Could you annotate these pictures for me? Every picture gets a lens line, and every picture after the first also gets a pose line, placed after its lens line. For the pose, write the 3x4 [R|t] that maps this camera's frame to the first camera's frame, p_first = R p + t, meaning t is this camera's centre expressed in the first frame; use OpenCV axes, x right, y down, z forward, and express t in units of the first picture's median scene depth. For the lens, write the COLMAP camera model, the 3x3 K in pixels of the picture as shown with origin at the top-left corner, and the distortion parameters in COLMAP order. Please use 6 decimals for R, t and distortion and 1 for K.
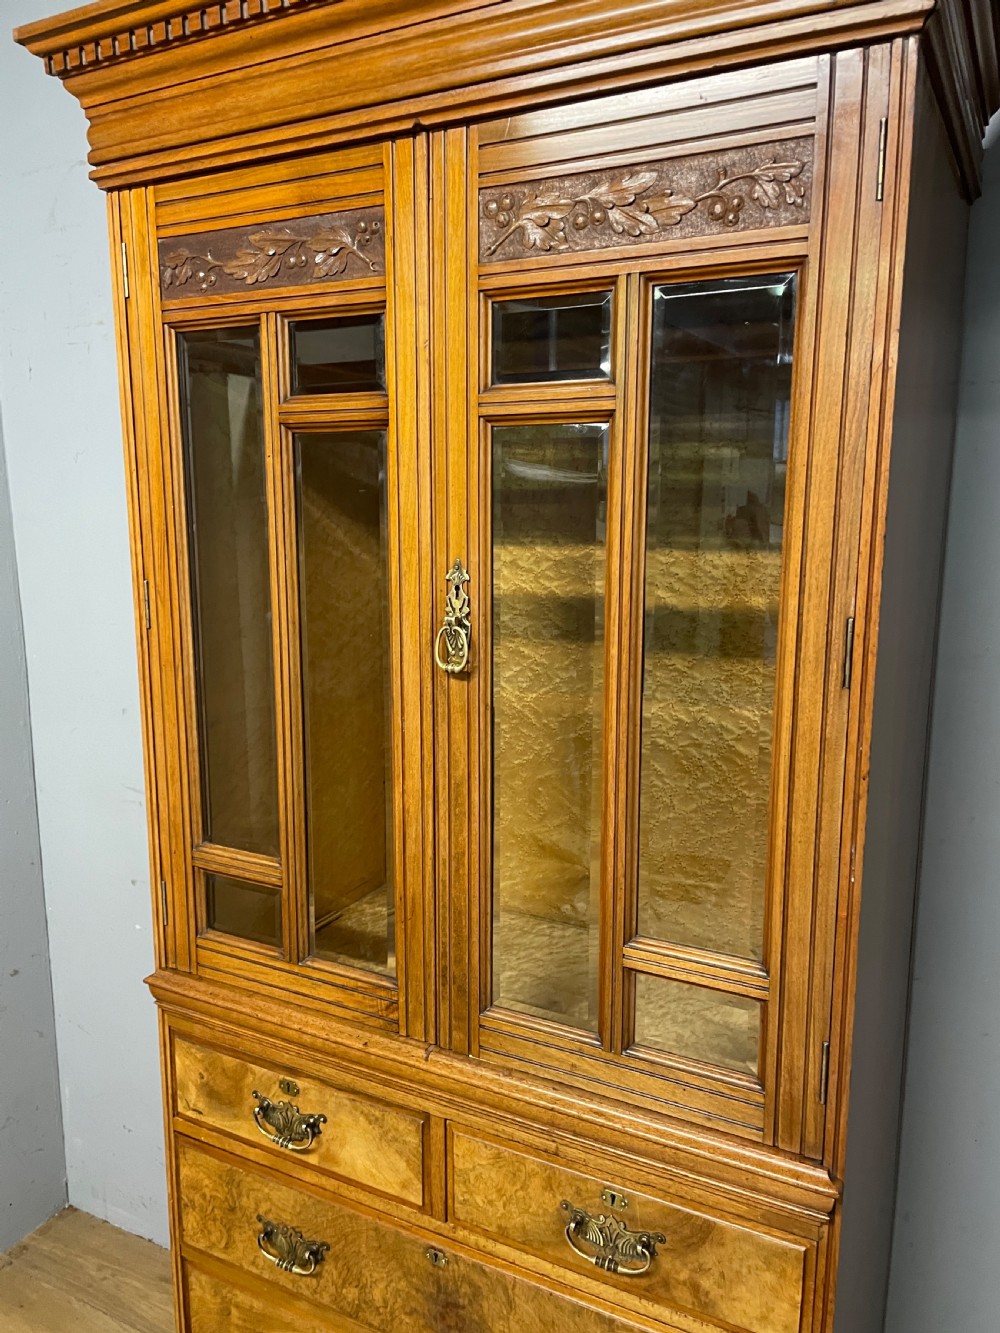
lens RADIAL K [[1003.2, 0, 493.2], [0, 1003.2, 673.9], [0, 0, 1]] dist [0.097904, -0.121670]
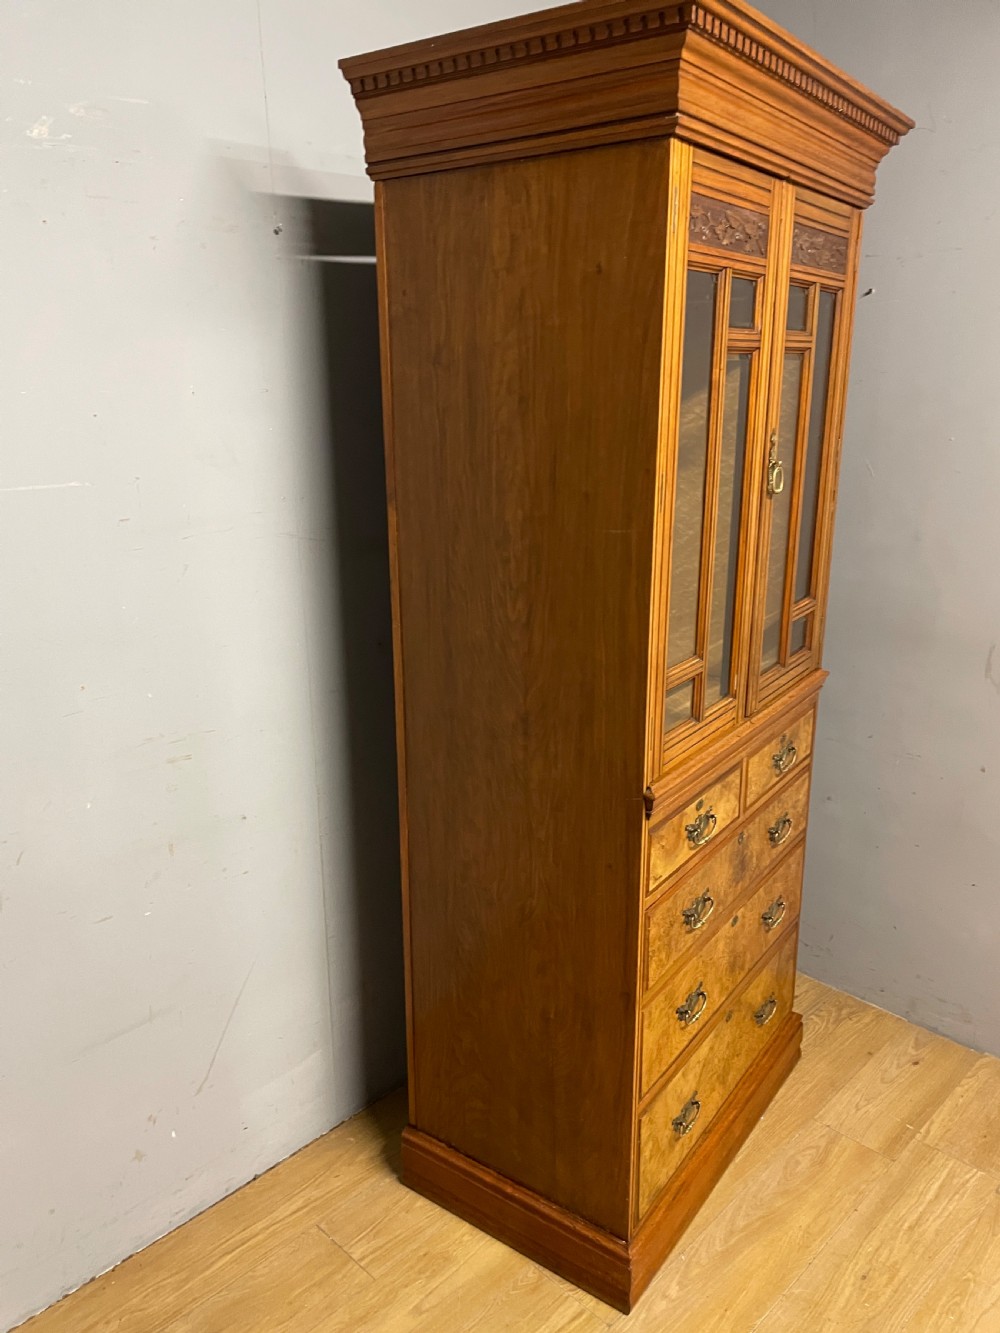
lens RADIAL K [[1003.2, 0, 486.2], [0, 1003.2, 673.7], [0, 0, 1]] dist [0.097904, -0.121670]
pose [[0.135891, -0.284529, 0.948987, -1.750922], [0.178960, 0.949165, 0.258956, -0.236088], [-0.974426, 0.134641, 0.179903, 1.116825]]
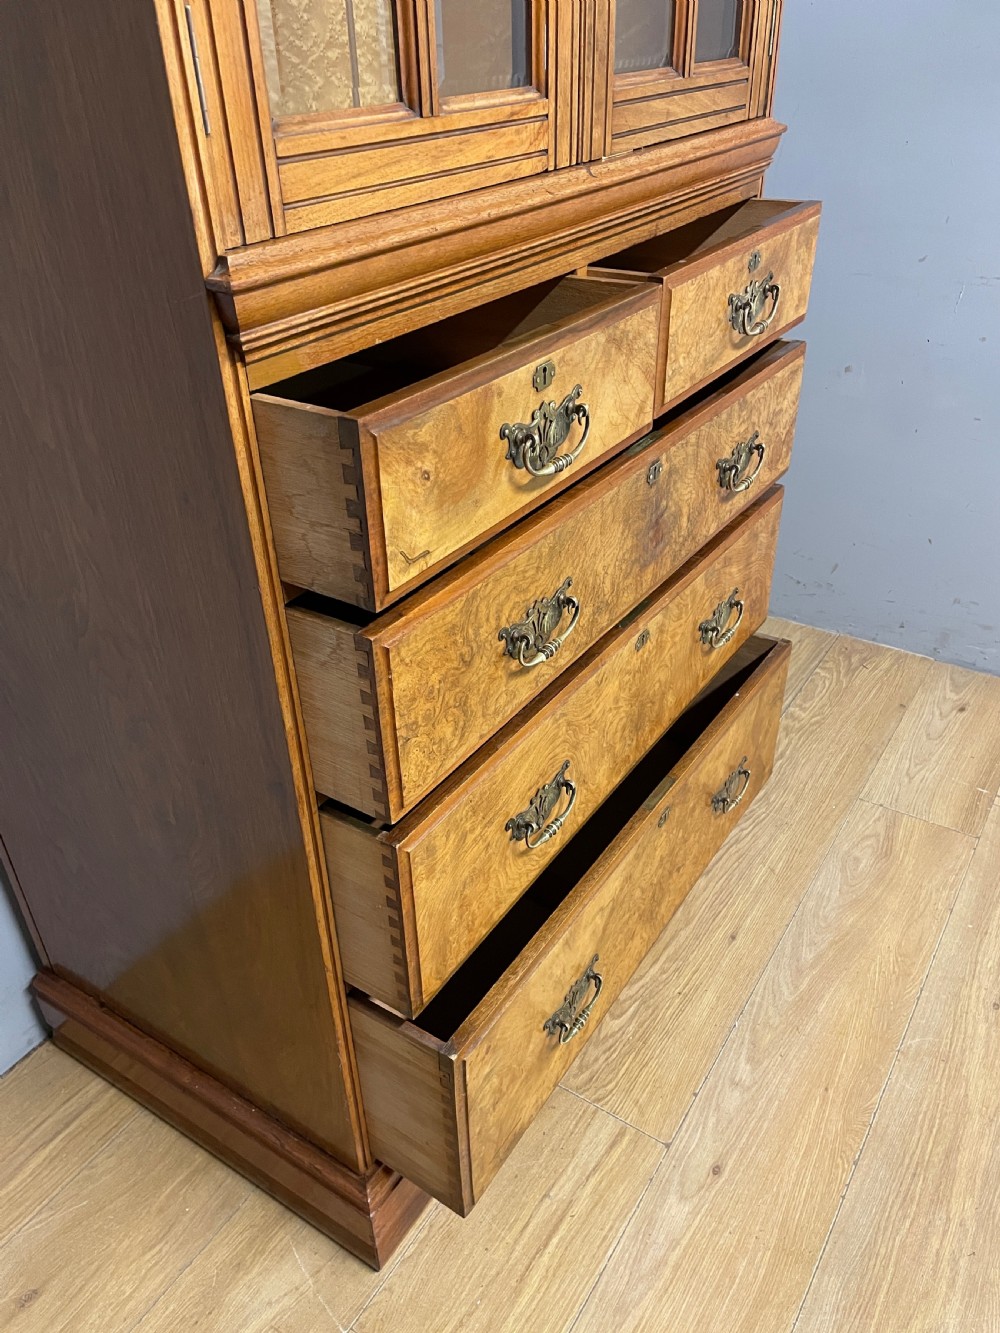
lens RADIAL K [[1003.2, 0, 494.1], [0, 1003.2, 675.7], [0, 0, 1]] dist [0.097904, -0.121670]
pose [[0.096719, -0.547920, 0.830921, -0.911320], [0.198127, 0.828726, 0.523411, 0.272852], [-0.975393, 0.114004, 0.188711, 0.965354]]
